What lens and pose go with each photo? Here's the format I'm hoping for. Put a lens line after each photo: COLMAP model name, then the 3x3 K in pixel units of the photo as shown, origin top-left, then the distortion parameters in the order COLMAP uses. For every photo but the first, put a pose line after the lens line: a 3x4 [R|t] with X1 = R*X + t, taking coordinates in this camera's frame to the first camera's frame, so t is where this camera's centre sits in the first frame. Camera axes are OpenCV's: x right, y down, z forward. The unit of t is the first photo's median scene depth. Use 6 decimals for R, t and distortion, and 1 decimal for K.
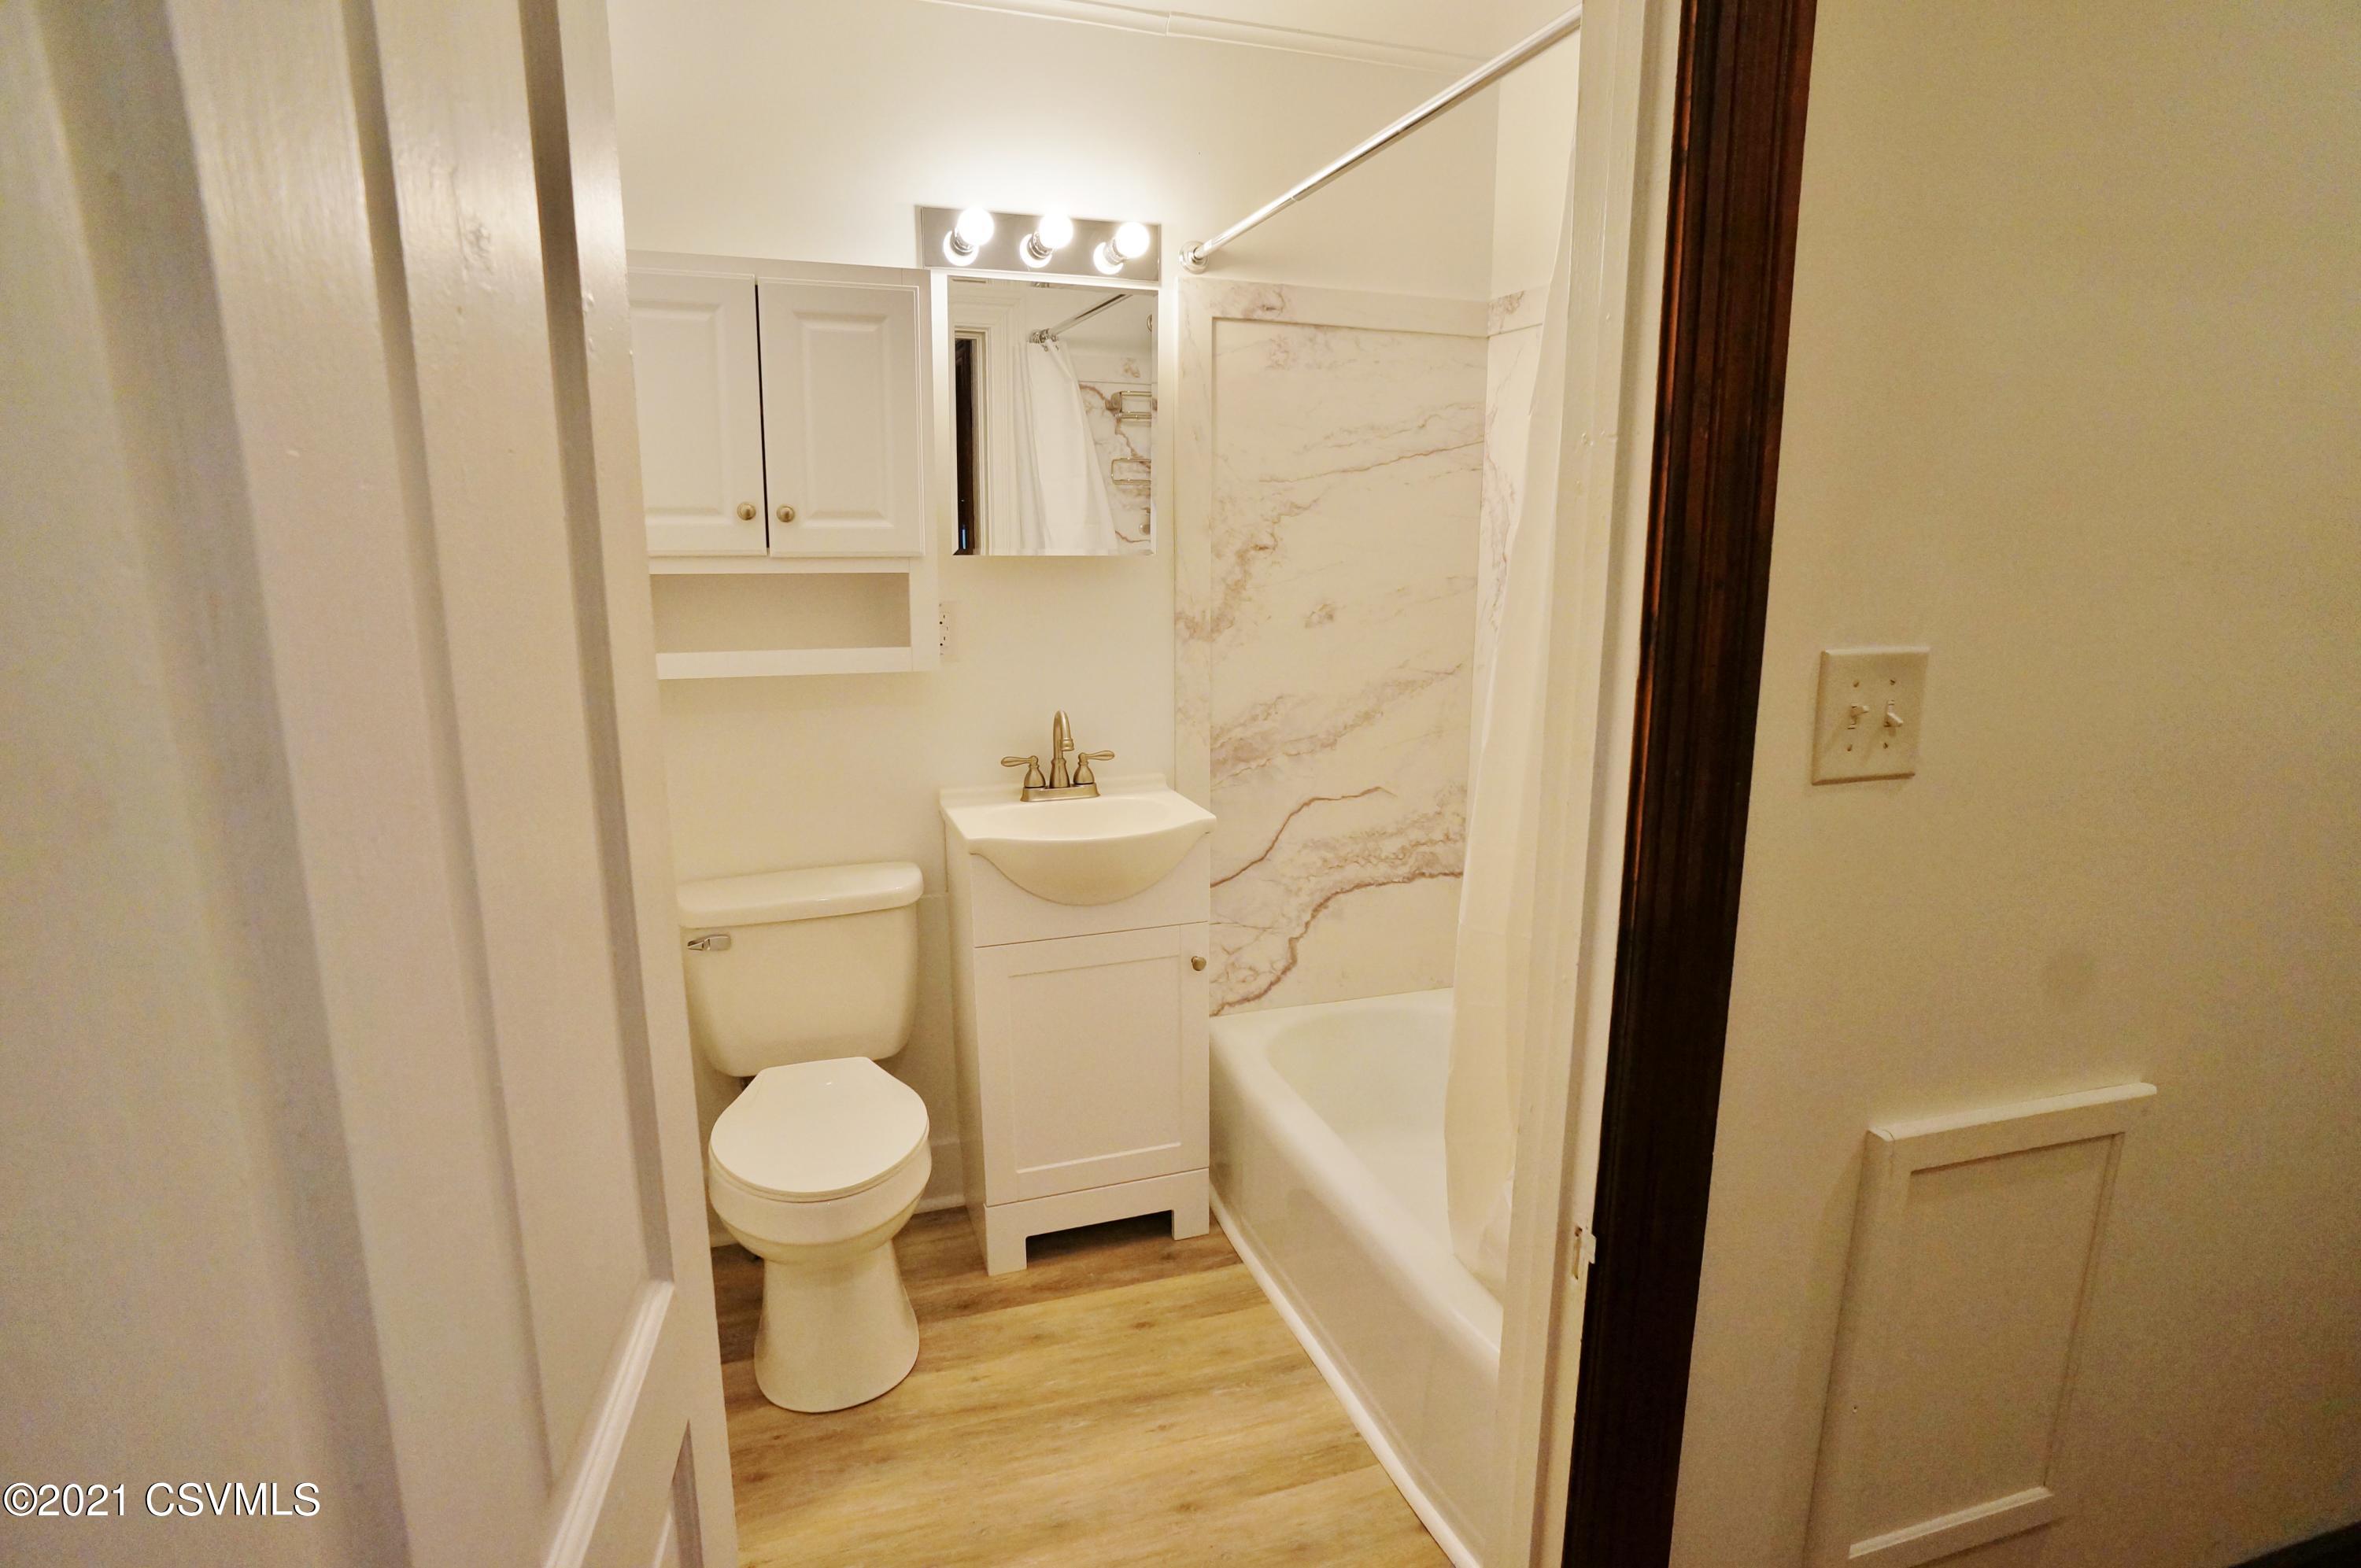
lens RADIAL K [[1221.9, 0, 1176.5], [0, 1221.9, 778.9], [0, 0, 1]] dist [-0.072353, 0.044861]
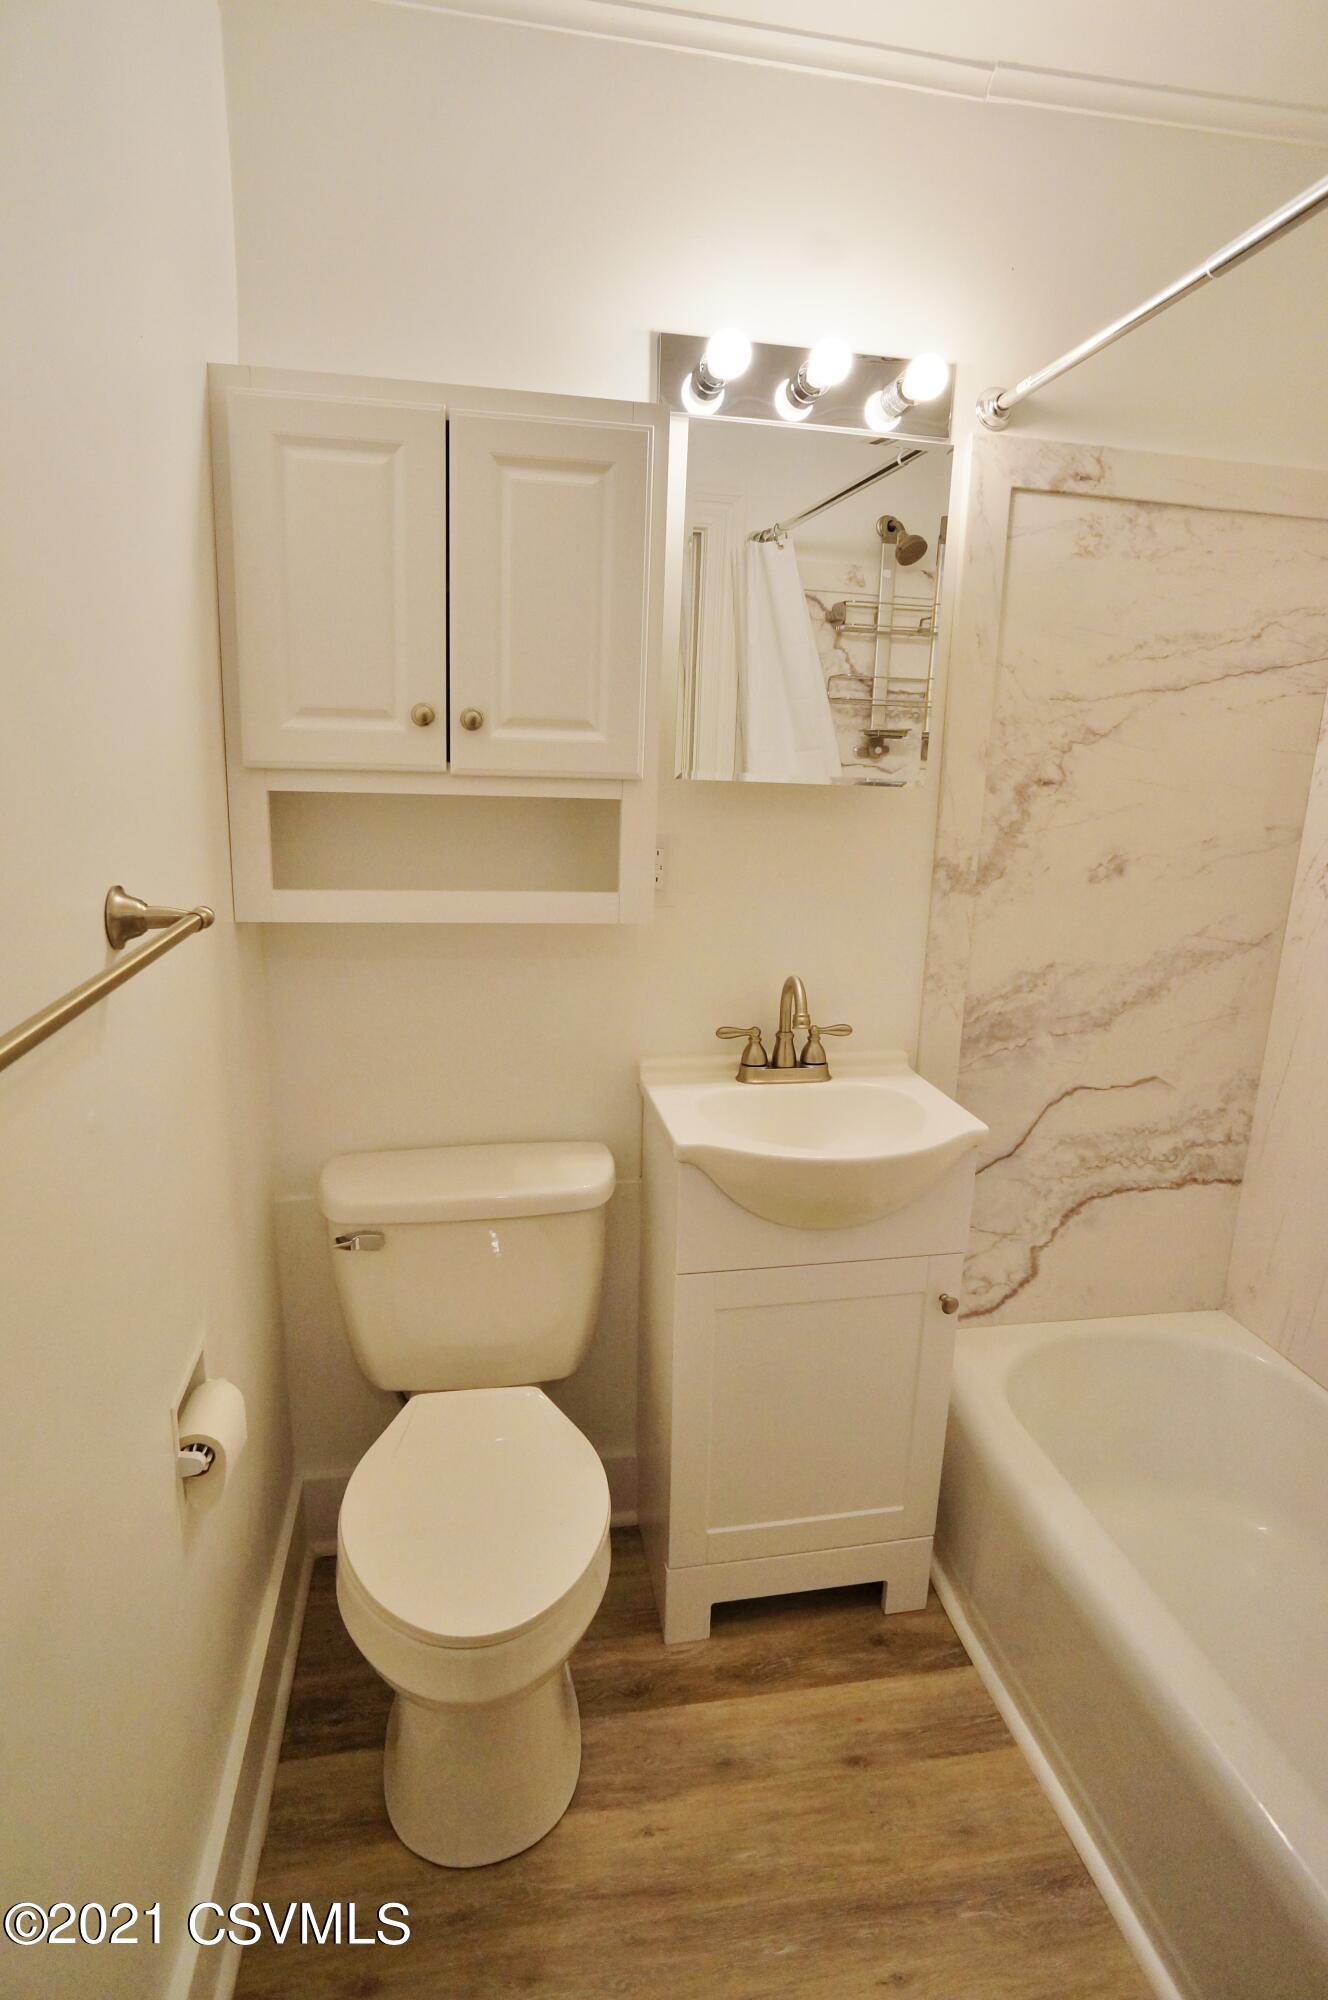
lens RADIAL K [[1035.2, 0, 662.5], [0, 1035.2, 1005.0], [0, 0, 1]] dist [-0.072353, 0.044861]
pose [[0.988402, 0.062702, -0.138309, -0.082466], [-0.057004, 0.997369, 0.044786, -0.060791], [0.140753, -0.036383, 0.989376, 0.299028]]
